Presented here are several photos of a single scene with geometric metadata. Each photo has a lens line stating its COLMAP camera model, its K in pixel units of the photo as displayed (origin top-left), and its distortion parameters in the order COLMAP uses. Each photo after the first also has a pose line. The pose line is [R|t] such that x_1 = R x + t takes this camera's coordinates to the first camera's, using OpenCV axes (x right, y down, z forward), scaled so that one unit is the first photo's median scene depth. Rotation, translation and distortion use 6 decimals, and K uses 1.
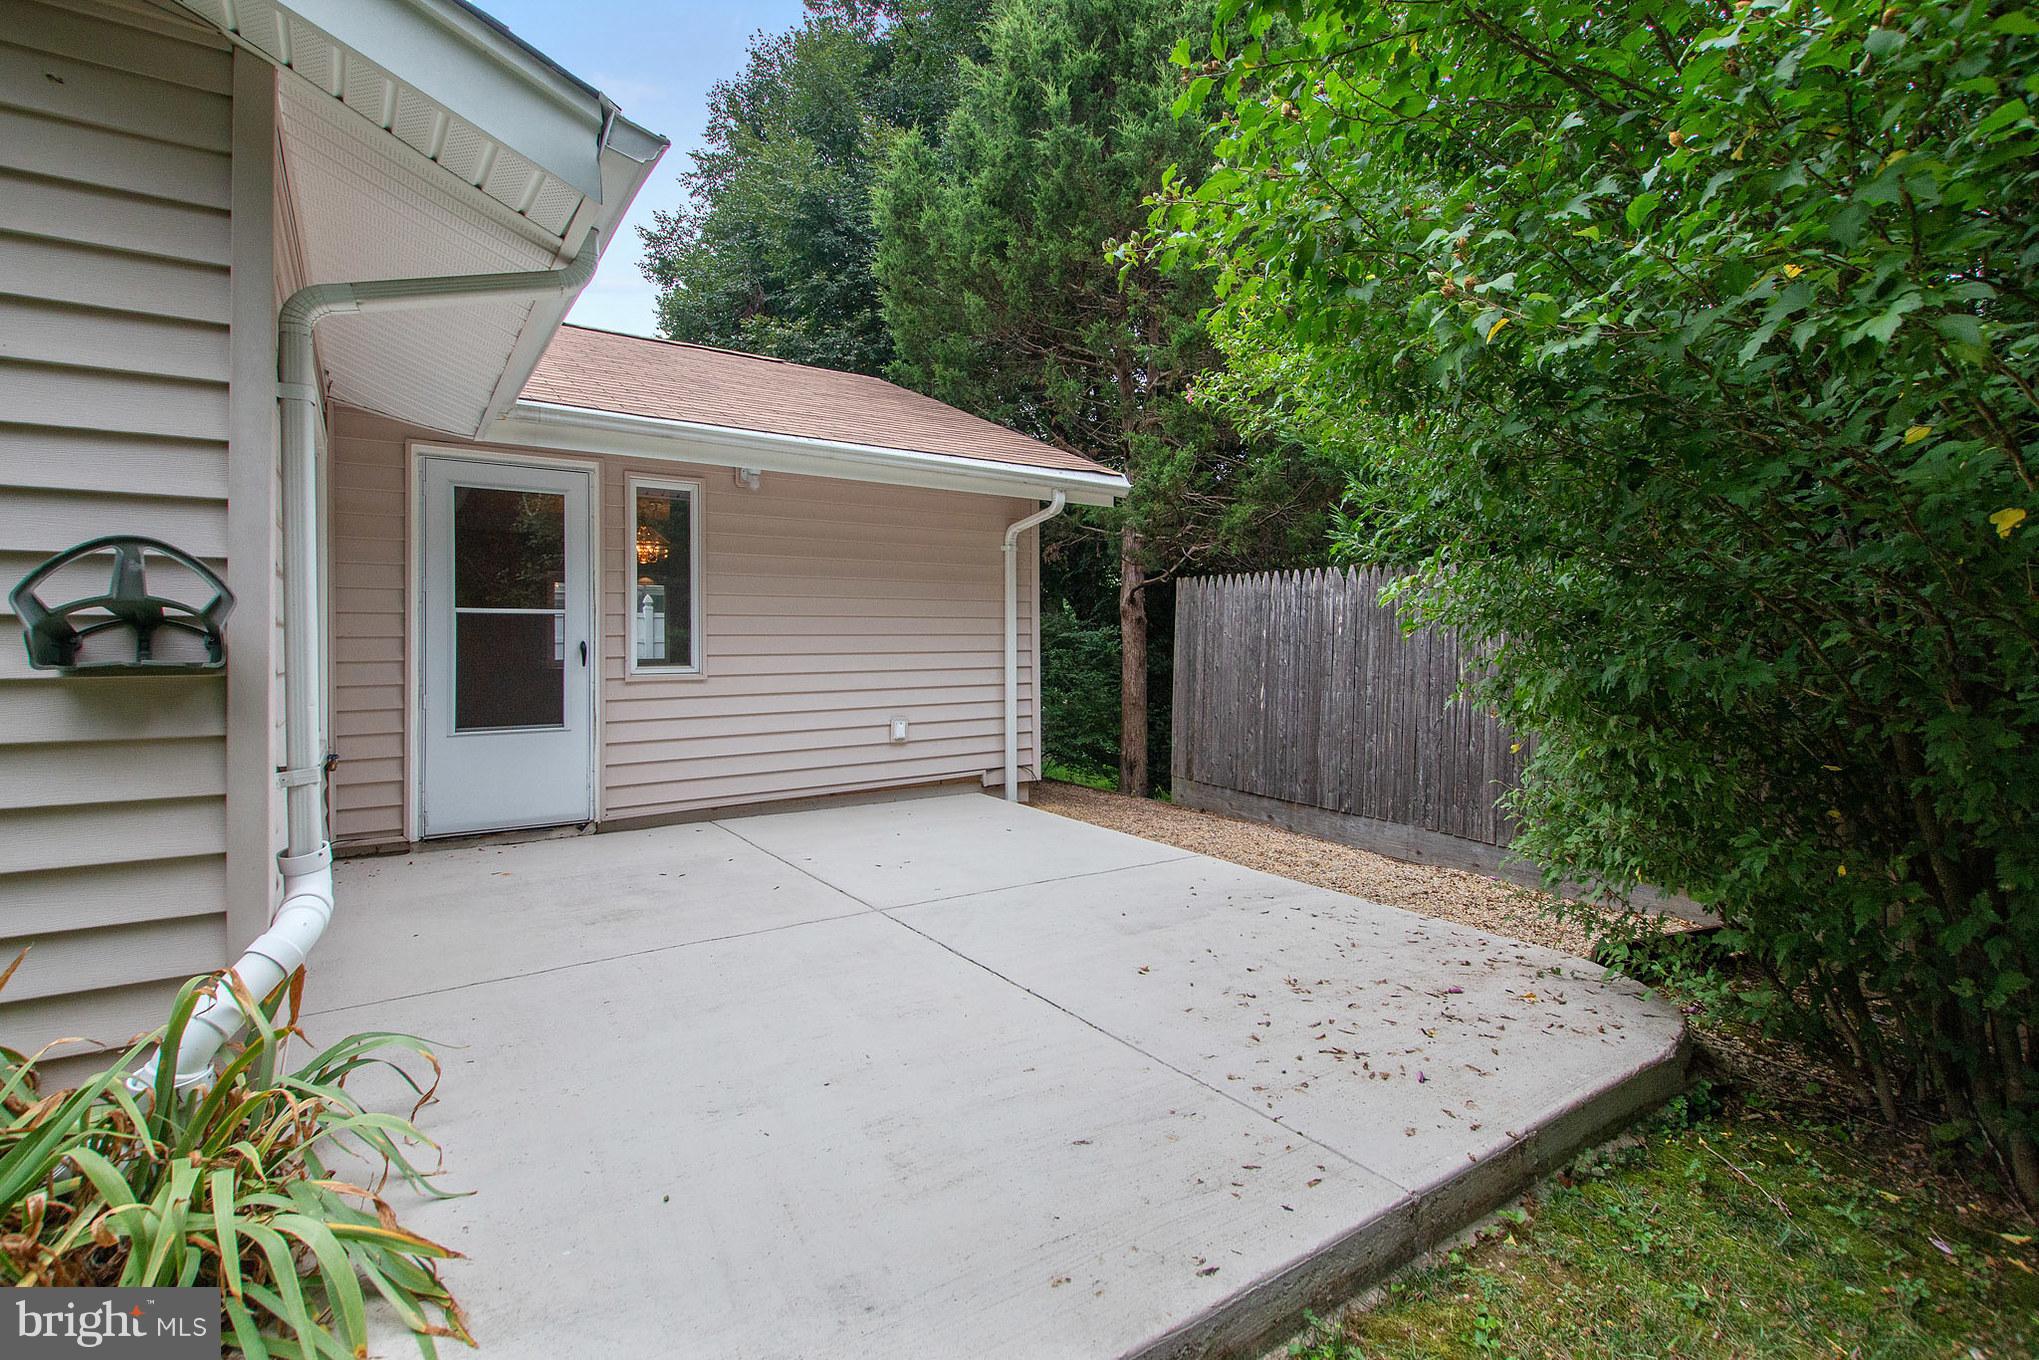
lens RADIAL K [[985.2, 0, 1019.5], [0, 985.2, 680.0], [0, 0, 1]] dist [-0.003642, -0.000050]
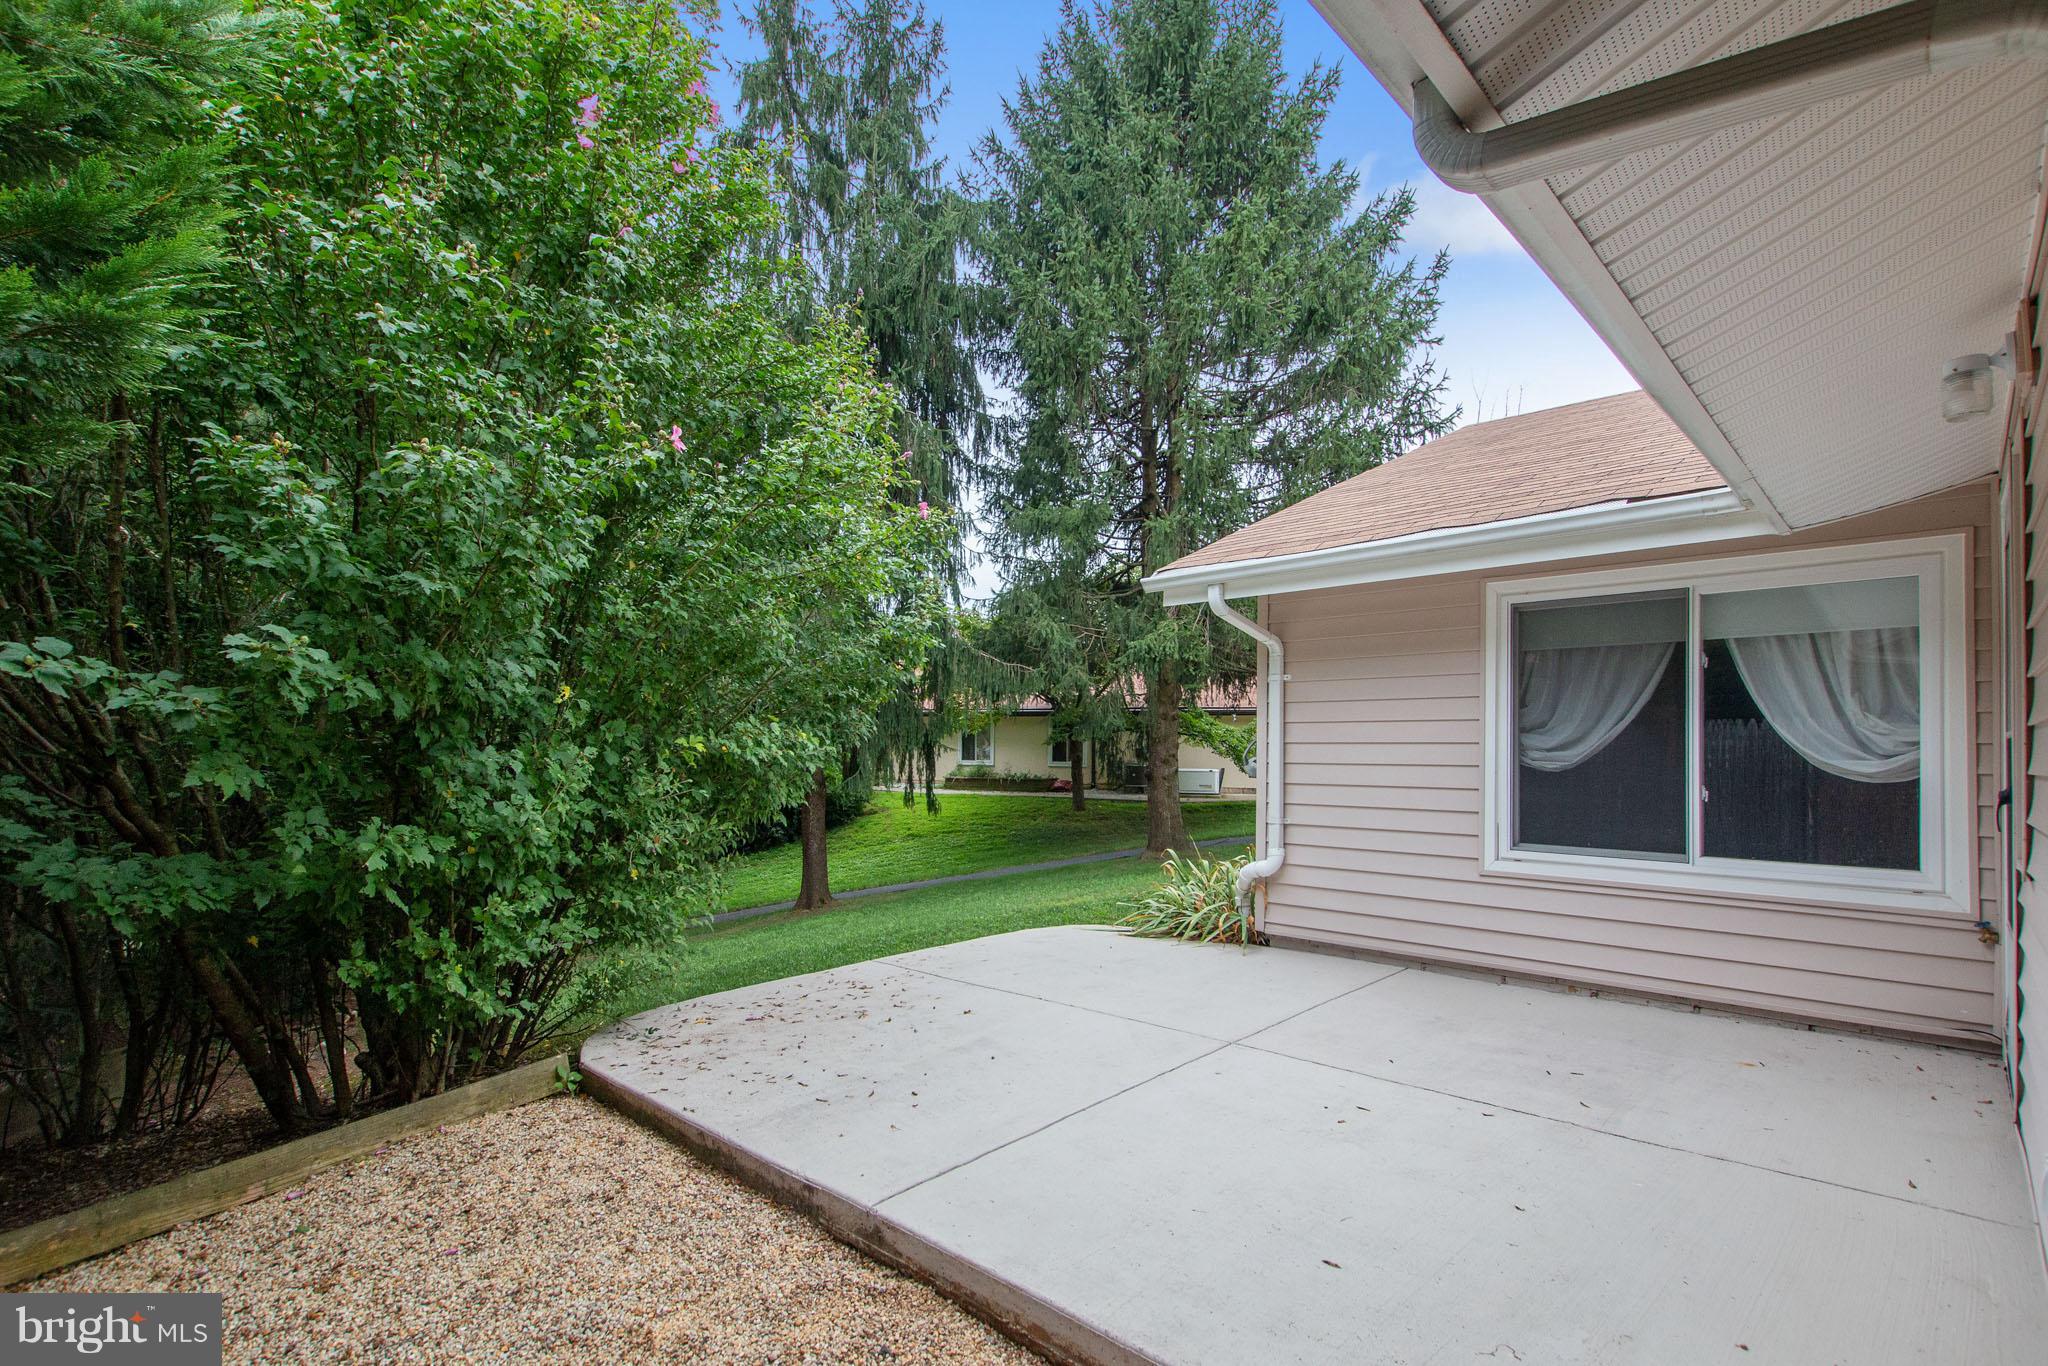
lens RADIAL K [[954.3, 0, 1007.2], [0, 954.3, 727.2], [0, 0, 1]] dist [0.001337, 0.000492]
pose [[-0.981040, -0.003427, -0.193776, 0.344889], [-0.005144, 0.999952, 0.008363, -0.120525], [0.193738, 0.009201, -0.981010, 2.410651]]
